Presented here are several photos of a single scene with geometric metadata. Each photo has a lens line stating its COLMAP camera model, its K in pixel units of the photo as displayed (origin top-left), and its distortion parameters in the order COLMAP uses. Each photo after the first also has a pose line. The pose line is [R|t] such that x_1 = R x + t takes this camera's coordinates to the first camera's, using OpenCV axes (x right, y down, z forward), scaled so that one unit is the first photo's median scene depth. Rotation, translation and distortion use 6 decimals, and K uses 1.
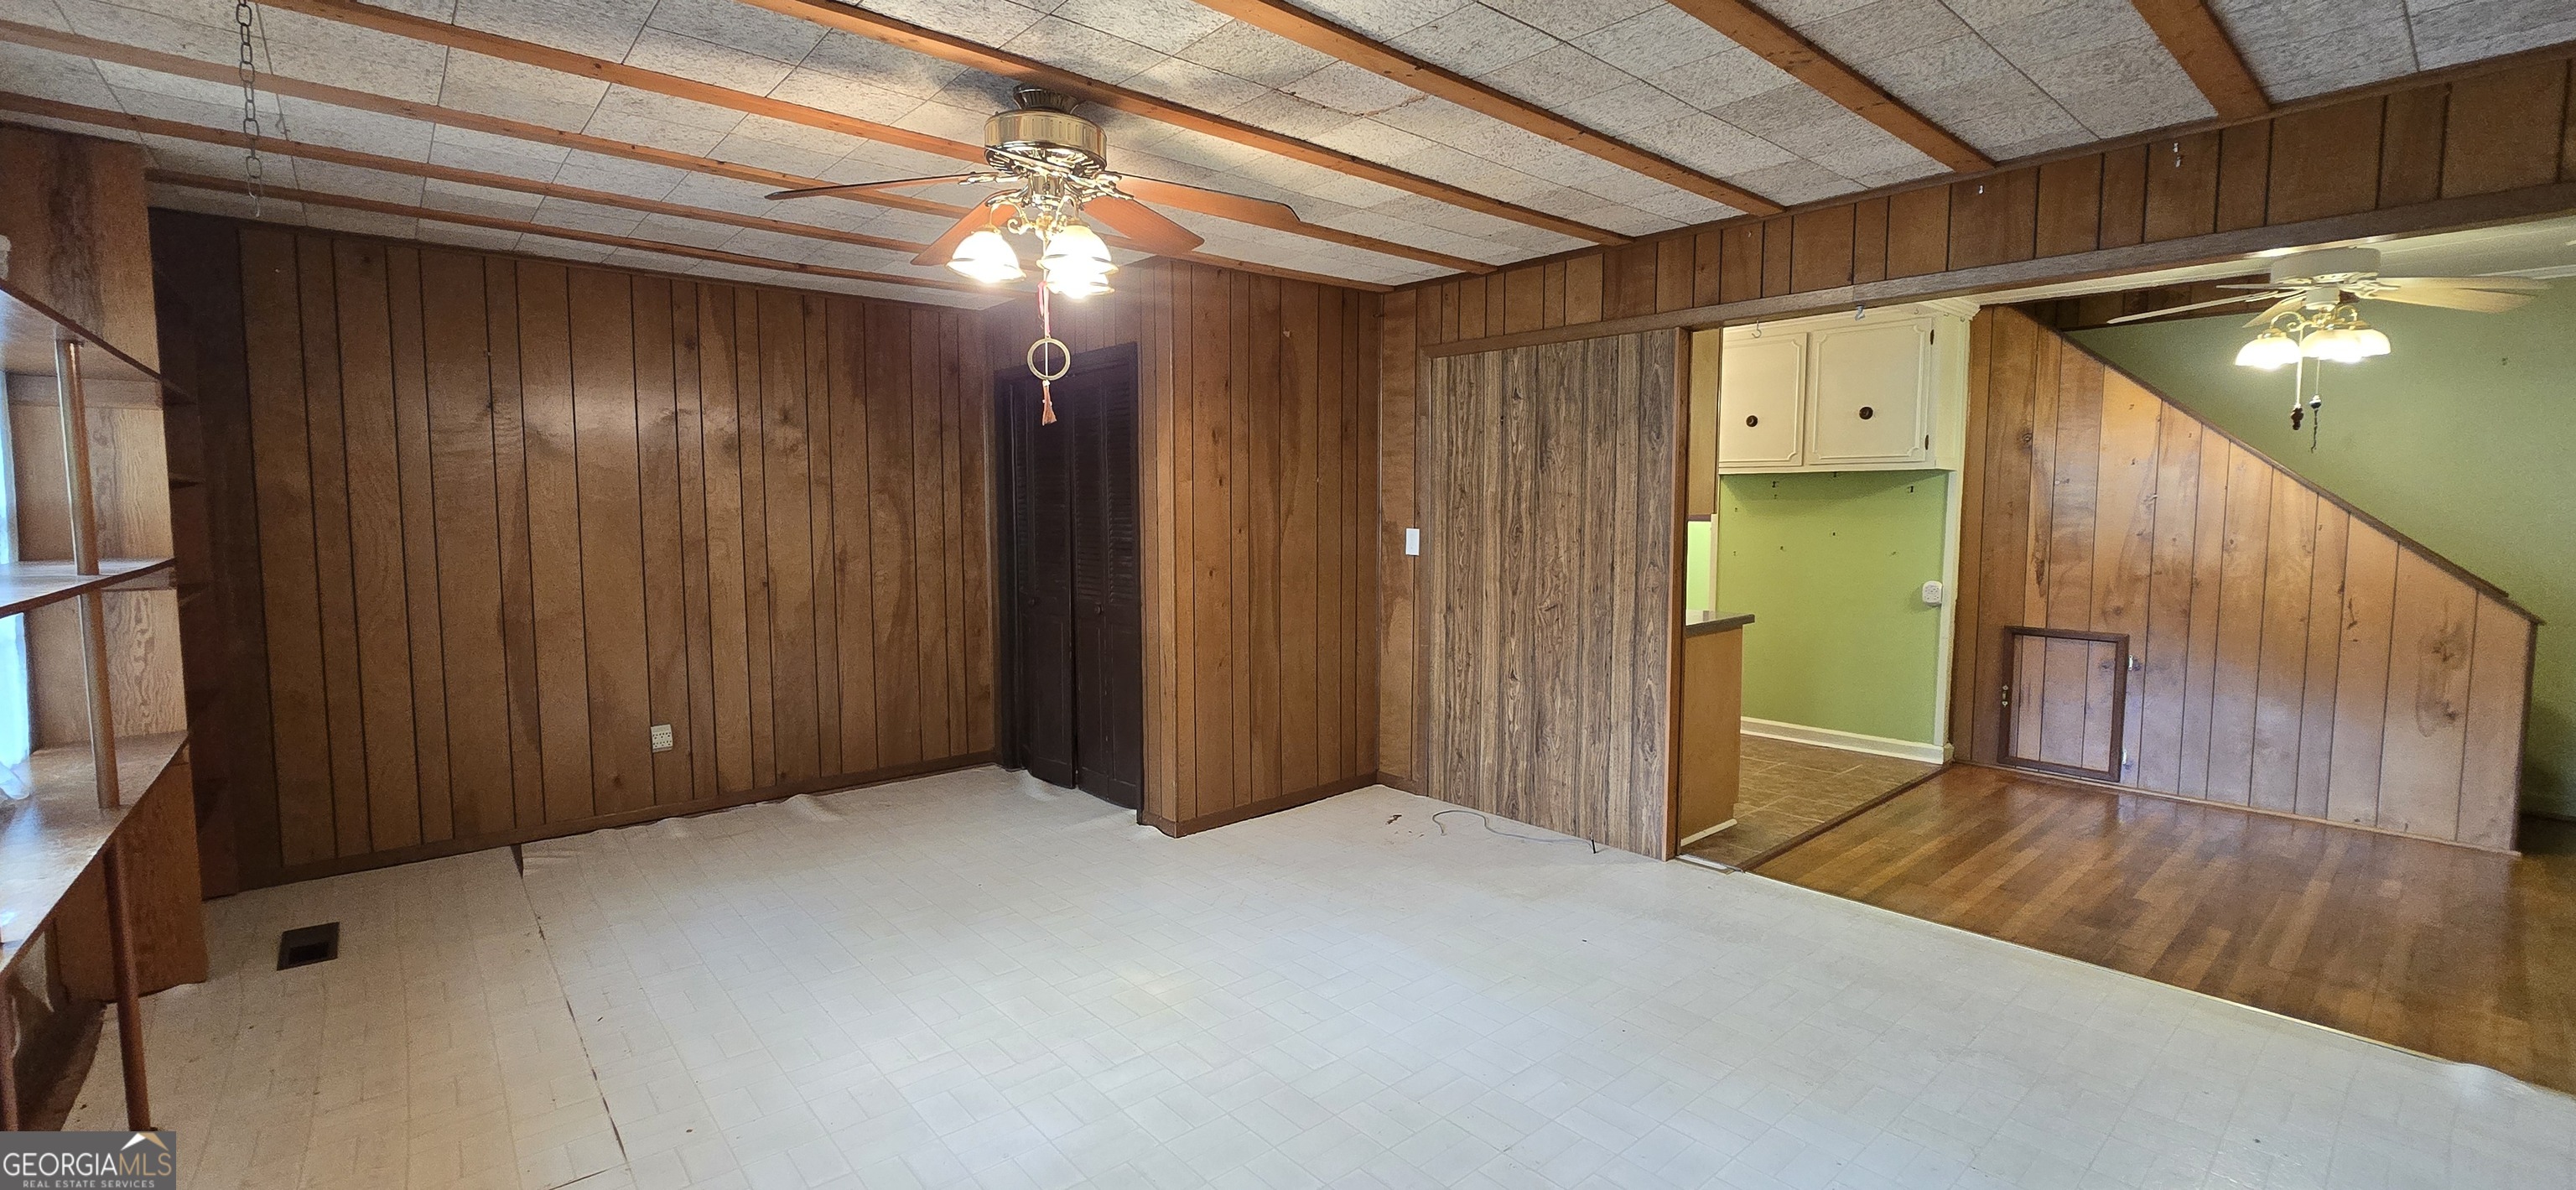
lens RADIAL K [[1048.2, 0, 1291.2], [0, 1048.2, 578.9], [0, 0, 1]] dist [-0.001828, -0.000365]
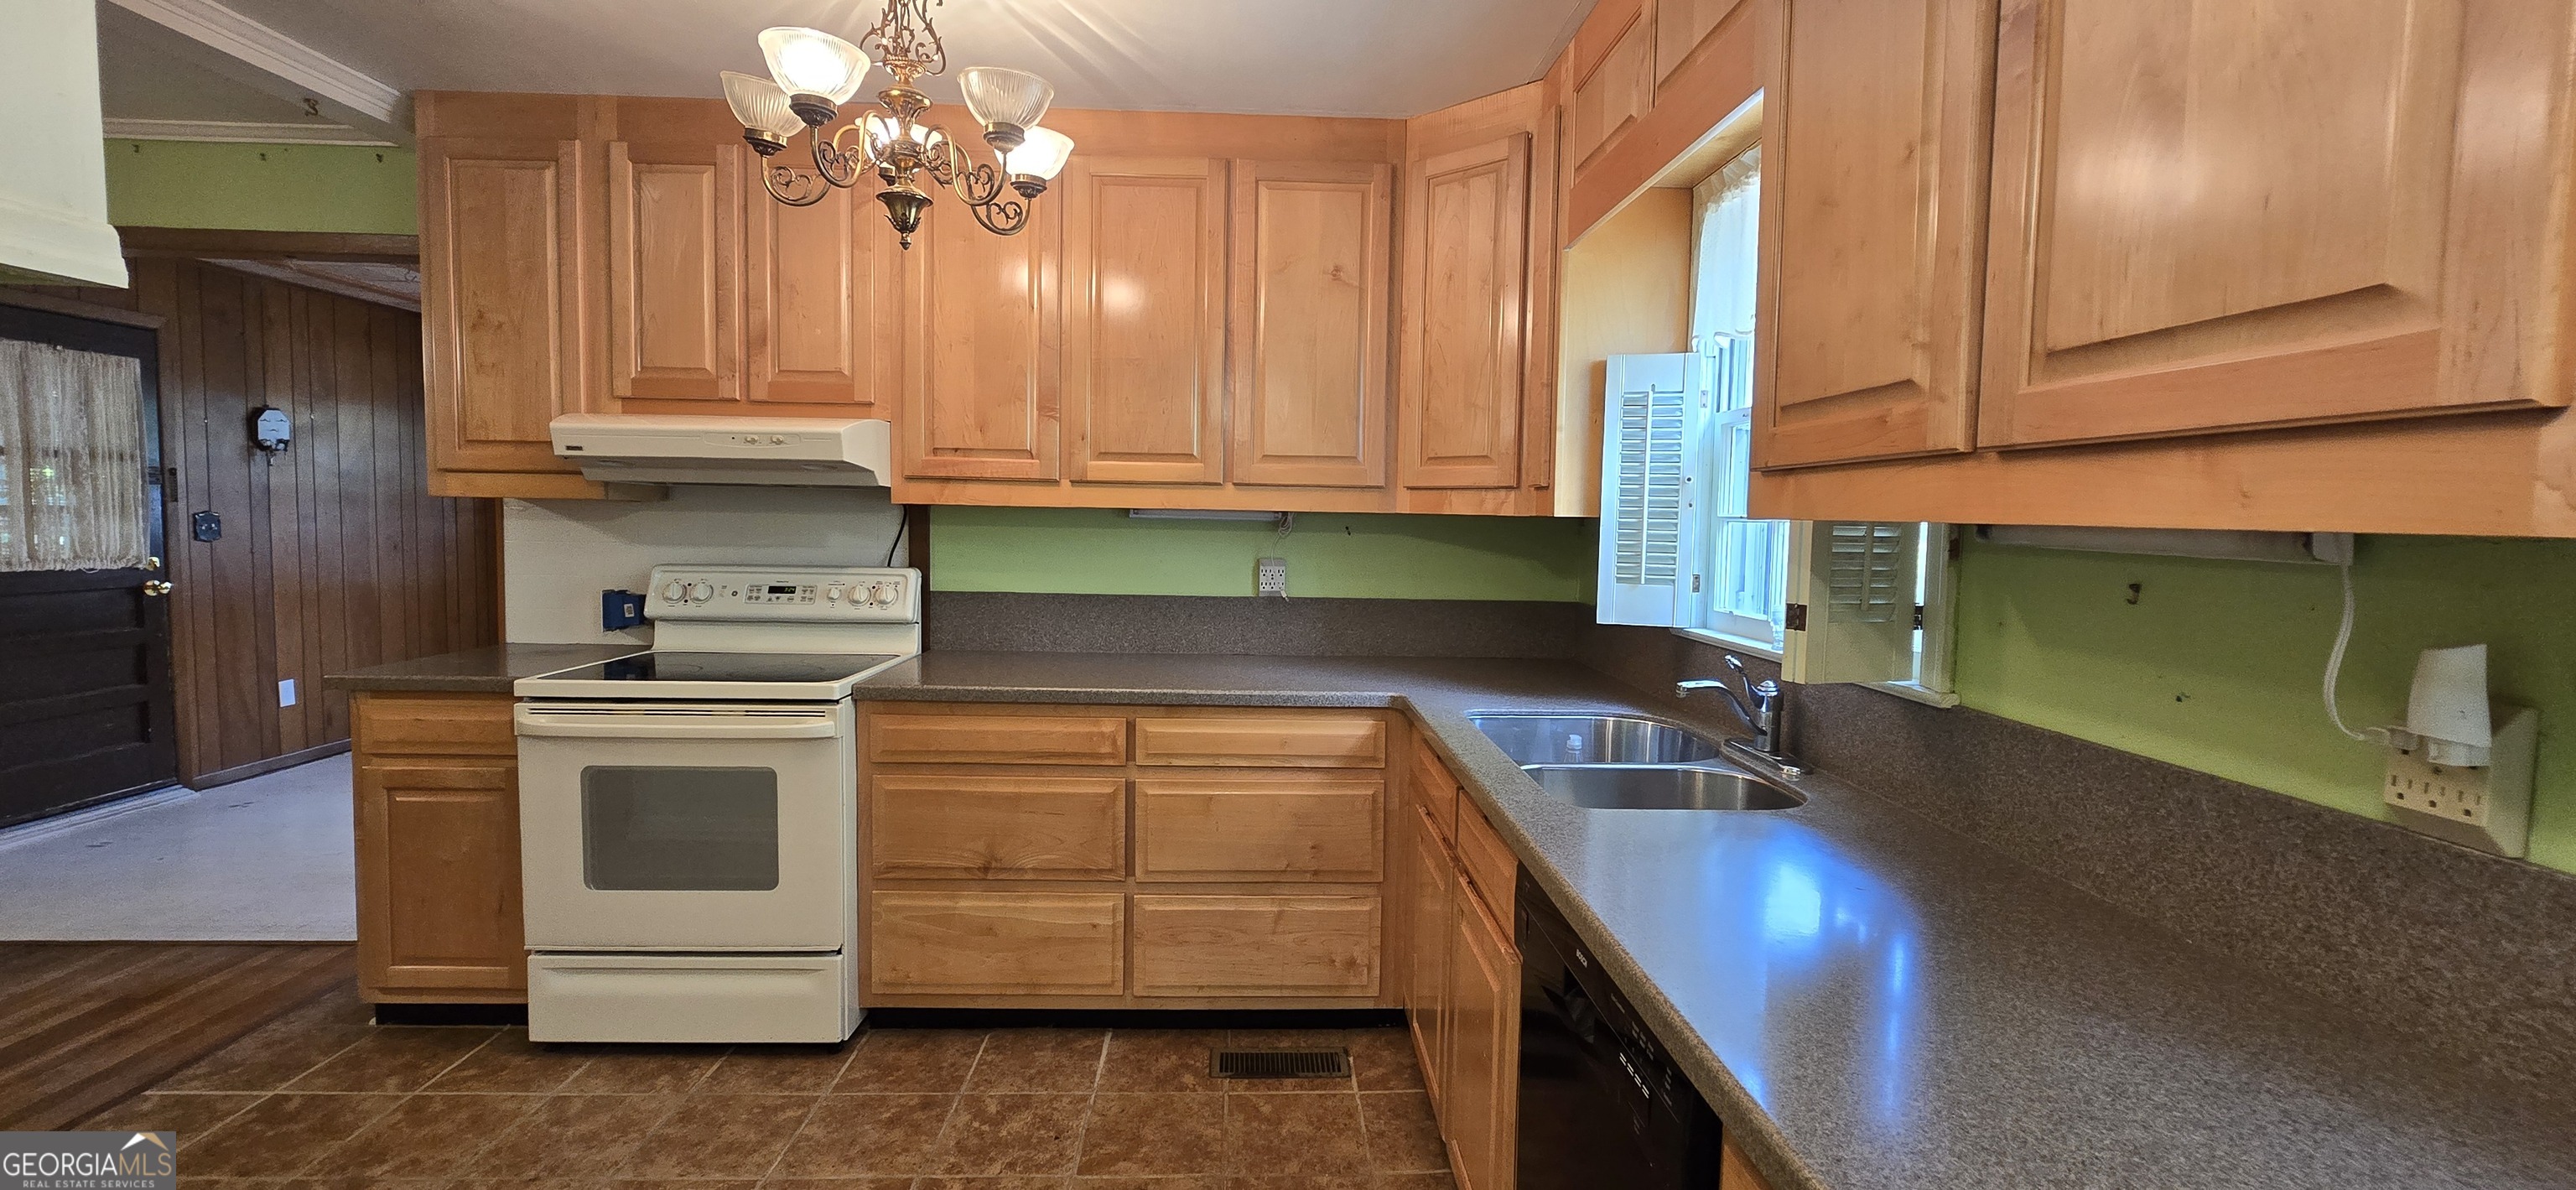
lens RADIAL K [[1048.2, 0, 1291.2], [0, 1048.2, 578.9], [0, 0, 1]] dist [-0.001828, -0.000365]
pose [[-0.629196, 0.037848, -0.776324, 0.635999], [-0.077163, 0.990838, 0.110846, -0.138303], [0.773407, 0.129648, -0.620511, 2.014190]]
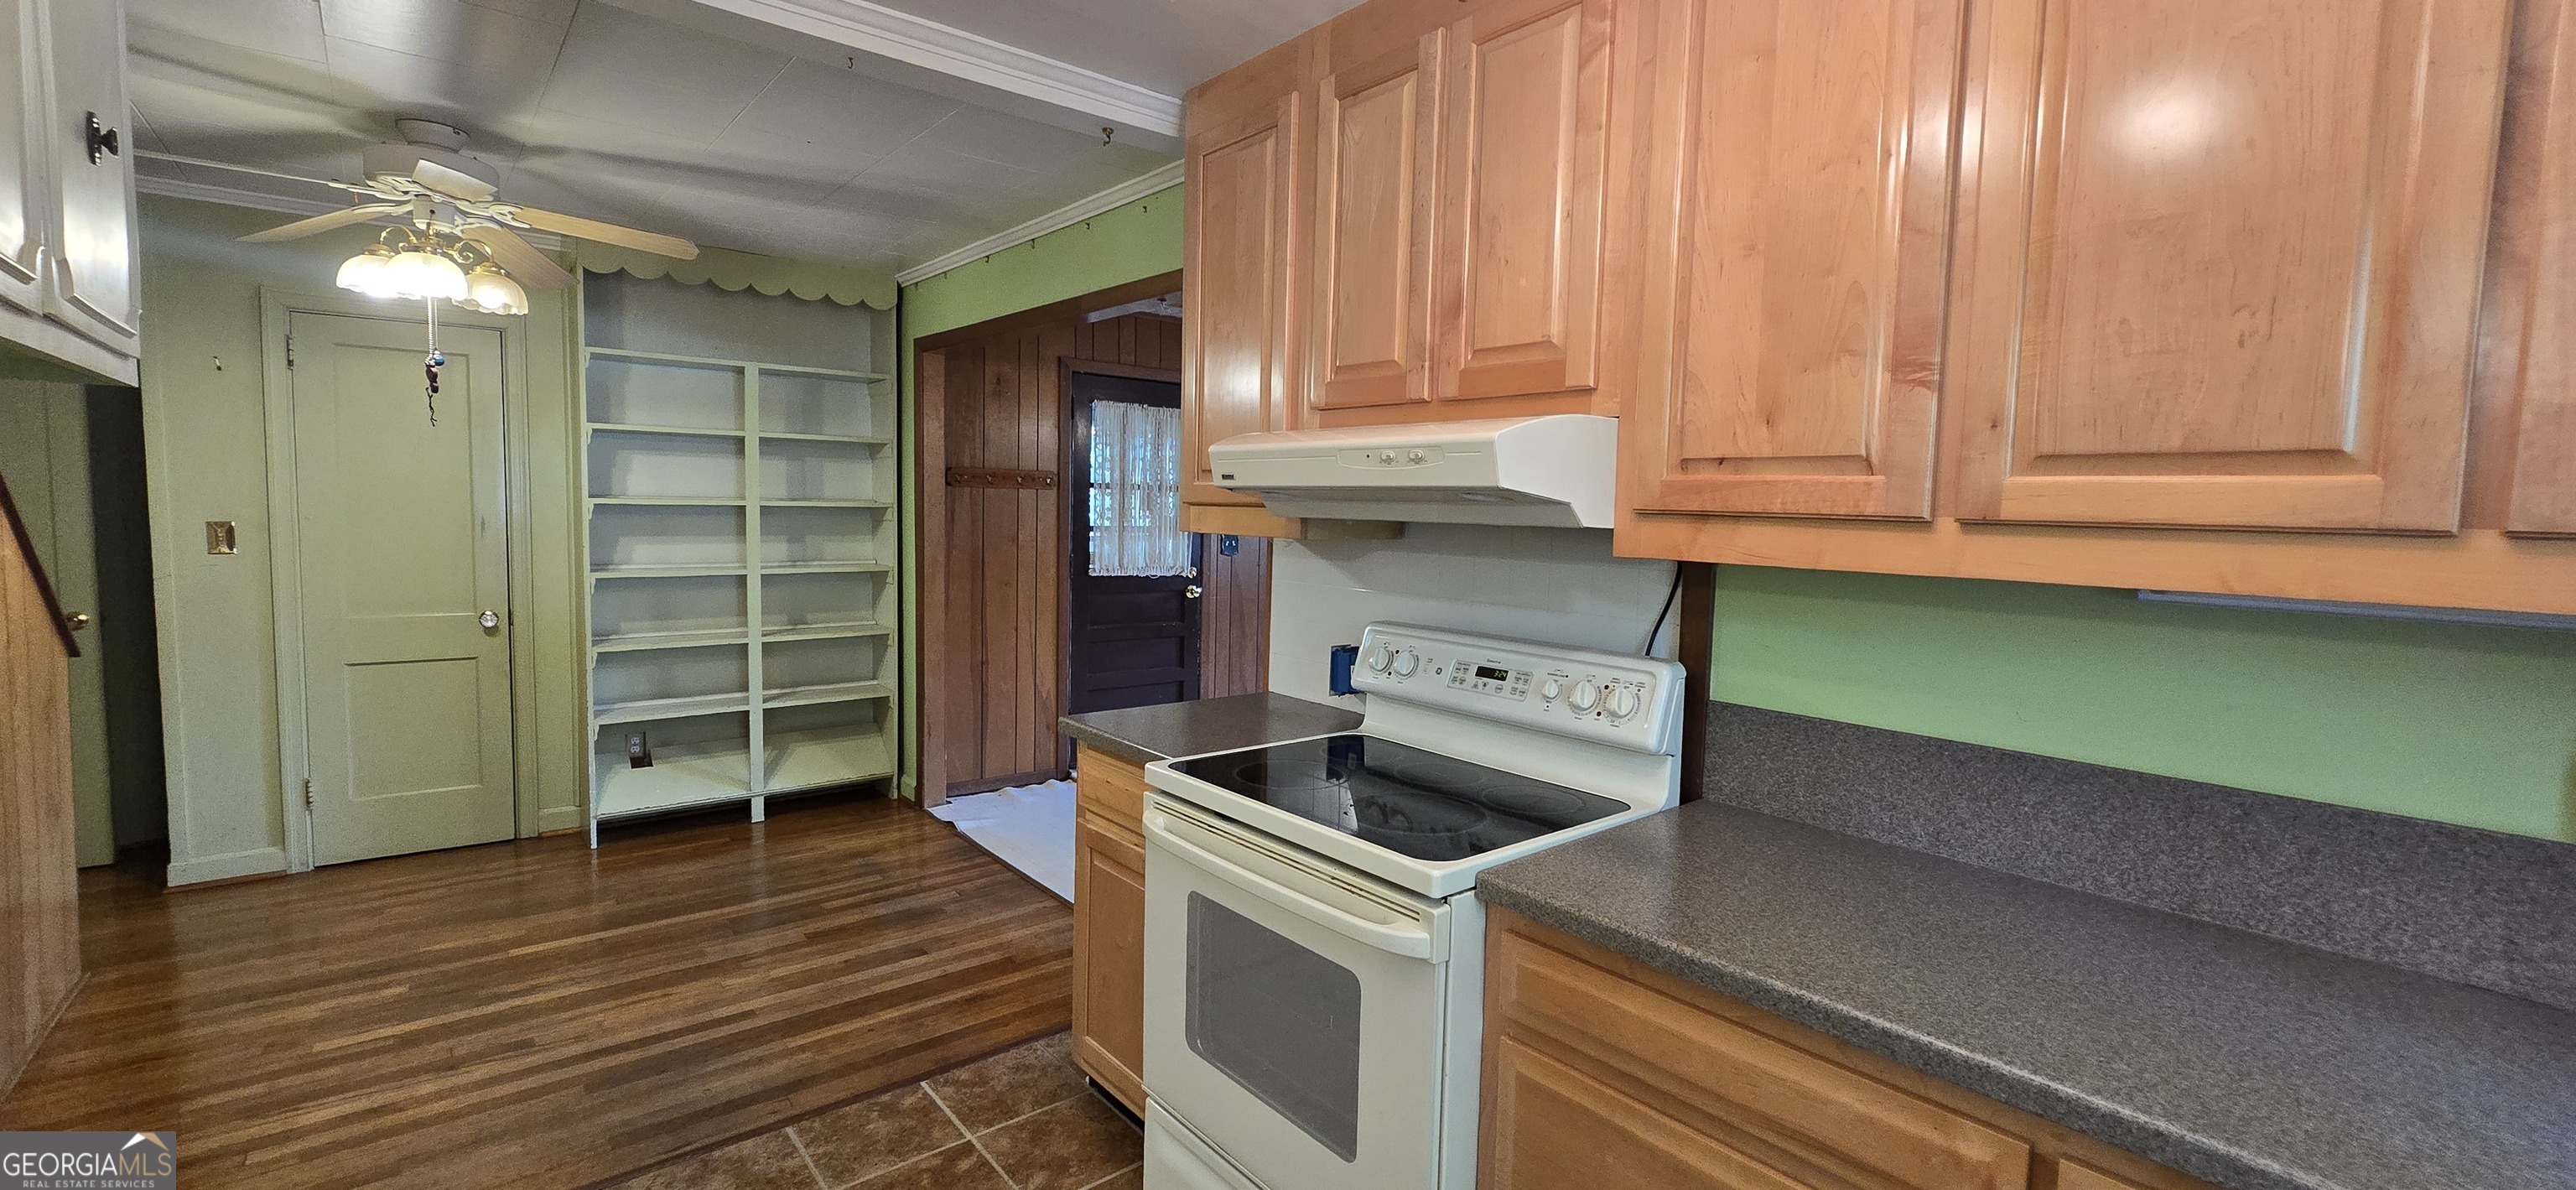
lens RADIAL K [[1048.2, 0, 1291.2], [0, 1048.2, 578.9], [0, 0, 1]] dist [-0.001828, -0.000365]
pose [[-0.999508, -0.025599, 0.018147, 0.362700], [-0.022665, 0.988923, 0.146688, -0.138711], [-0.021701, 0.146205, -0.989016, 1.763346]]
